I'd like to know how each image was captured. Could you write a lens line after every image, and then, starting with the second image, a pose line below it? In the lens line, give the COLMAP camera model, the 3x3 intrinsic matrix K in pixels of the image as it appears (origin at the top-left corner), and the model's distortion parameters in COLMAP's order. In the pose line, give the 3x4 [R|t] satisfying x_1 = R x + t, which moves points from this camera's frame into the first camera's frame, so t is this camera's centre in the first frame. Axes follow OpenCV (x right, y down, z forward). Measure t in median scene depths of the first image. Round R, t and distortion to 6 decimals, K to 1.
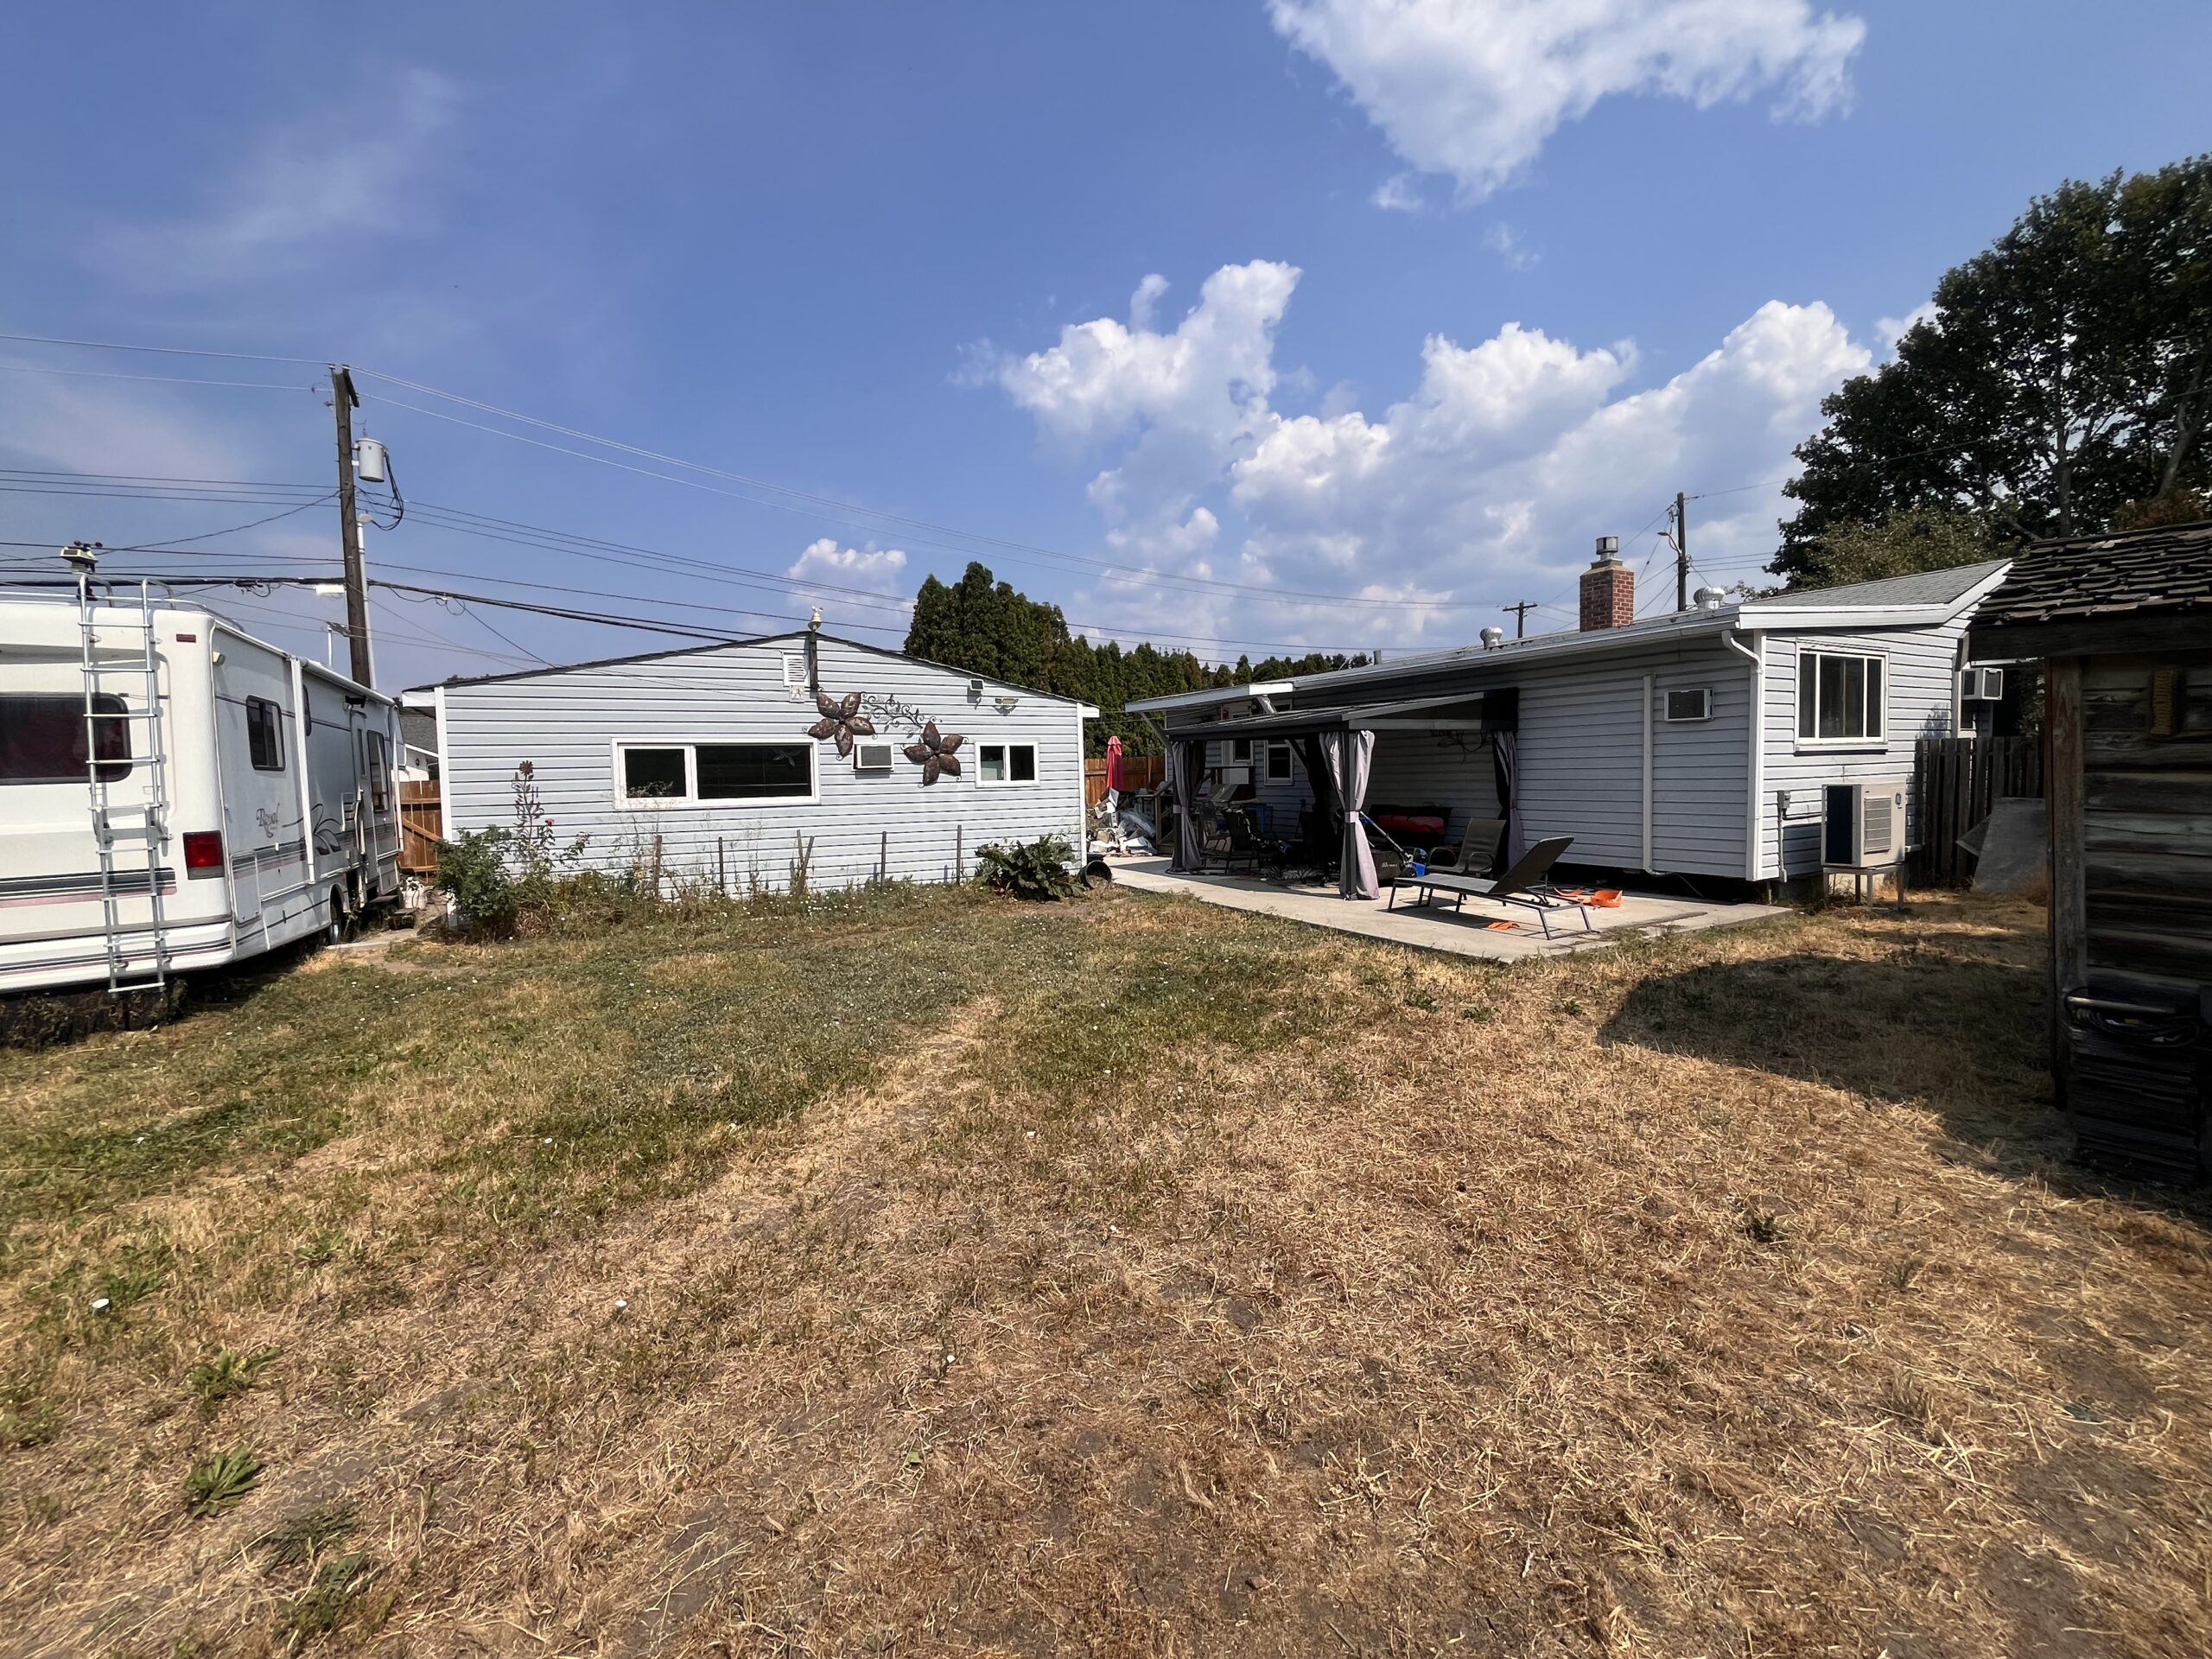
lens RADIAL K [[904.5, 0, 1111.1], [0, 904.5, 815.9], [0, 0, 1]] dist [-0.001330, -0.000044]
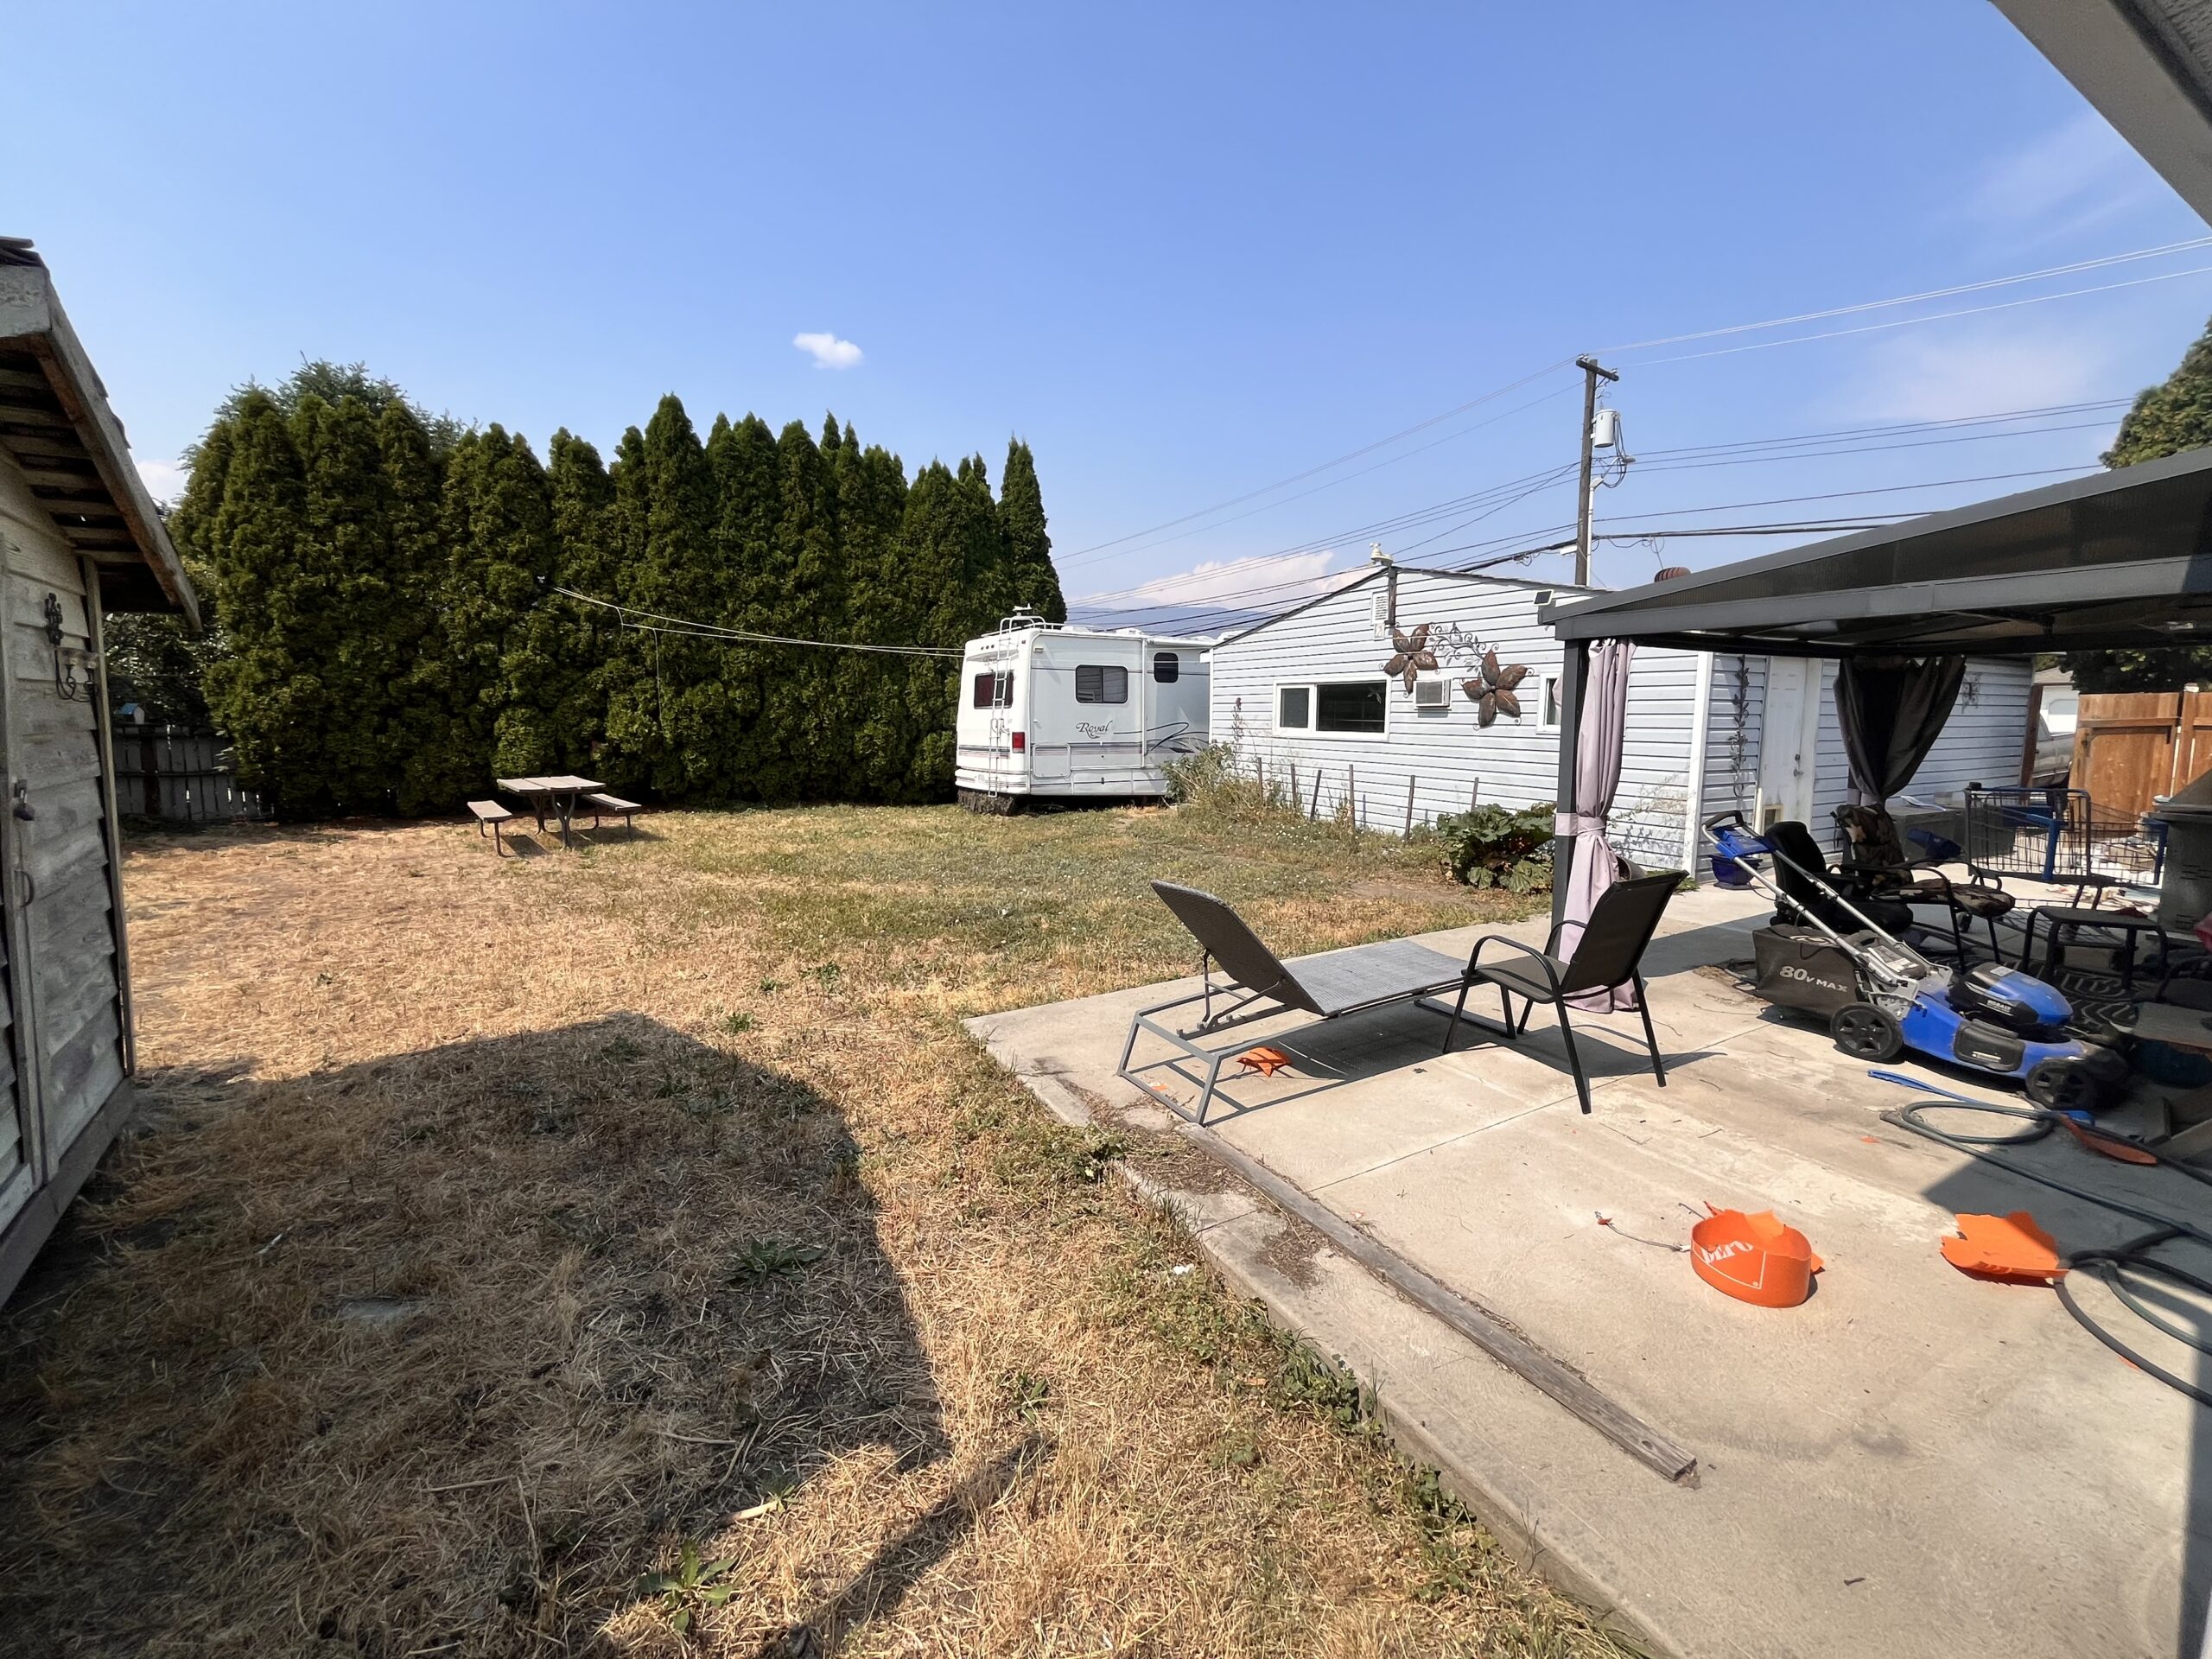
lens RADIAL K [[904.5, 0, 1123.0], [0, 904.5, 826.7], [0, 0, 1]] dist [-0.001330, -0.000044]
pose [[0.012328, 0.146999, -0.989060, 0.629513], [-0.053630, 0.987809, 0.146144, -0.047022], [0.998485, 0.051242, 0.020061, 0.643312]]
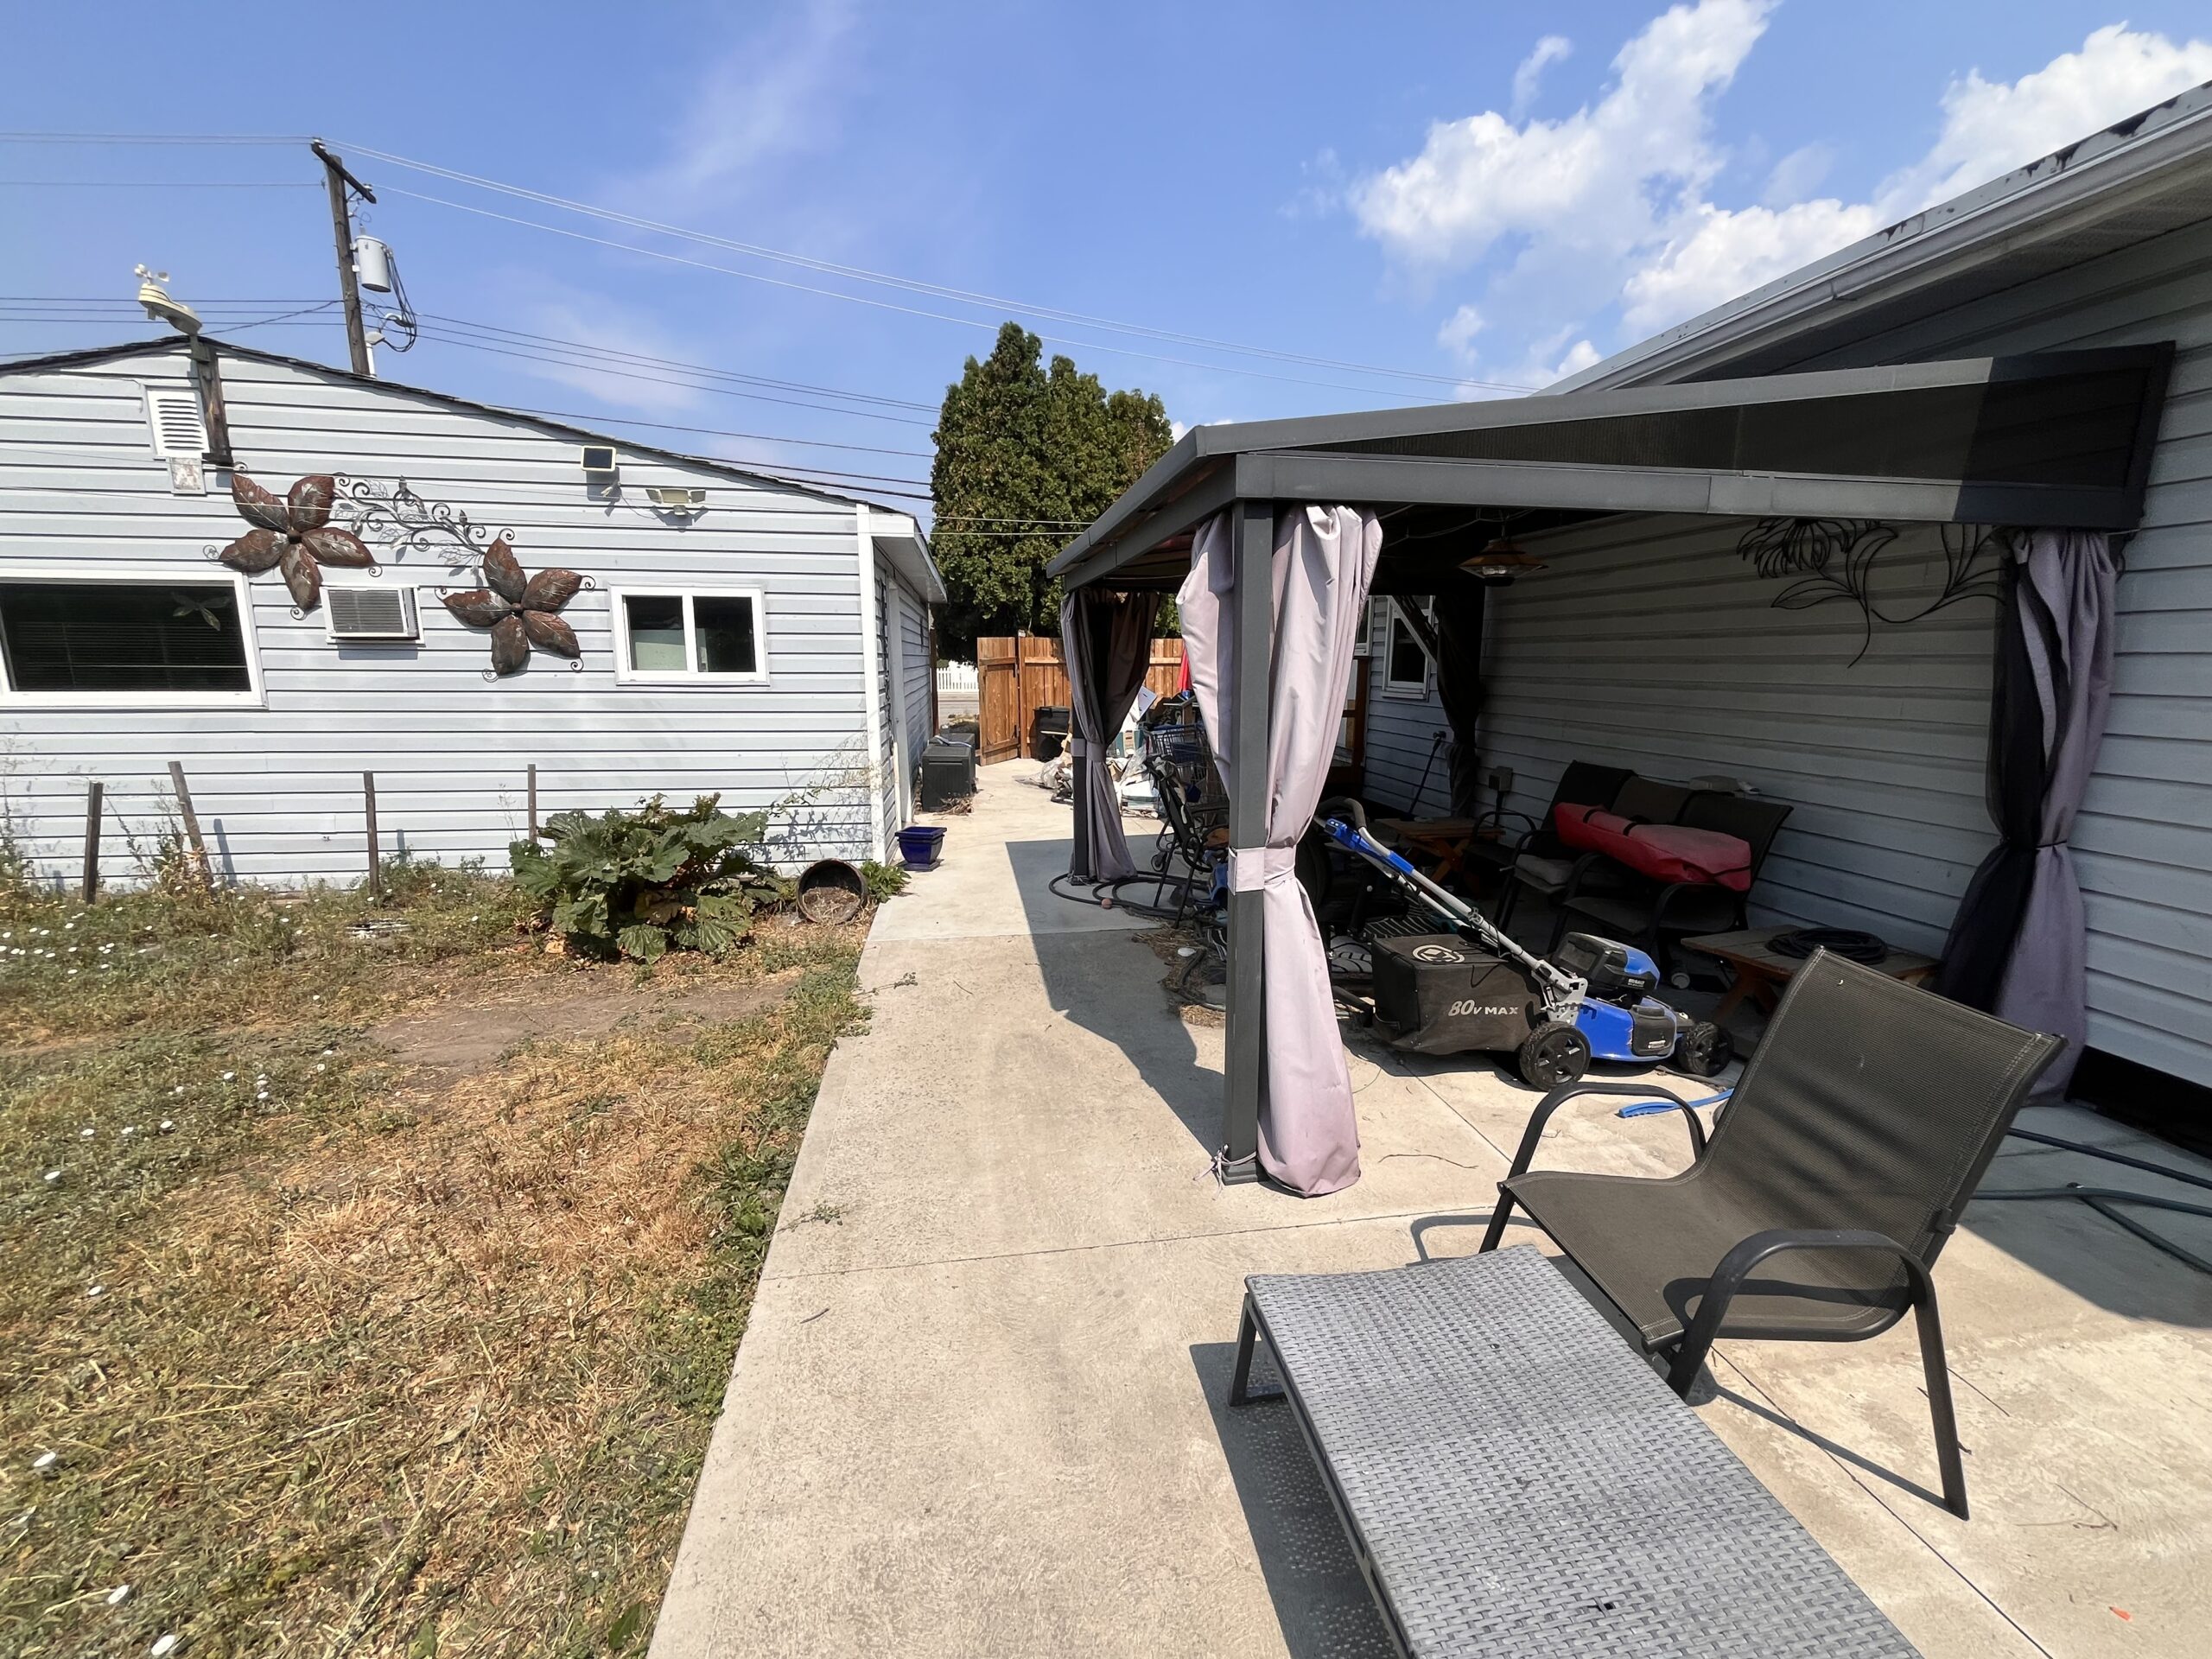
lens RADIAL K [[904.5, 0, 1109.3], [0, 904.5, 827.4], [0, 0, 1]] dist [-0.001330, -0.000044]
pose [[0.935861, 0.091459, -0.340292, 0.269617], [-0.044953, 0.988826, 0.142135, -0.036687], [0.349489, -0.117721, 0.929515, 0.642634]]
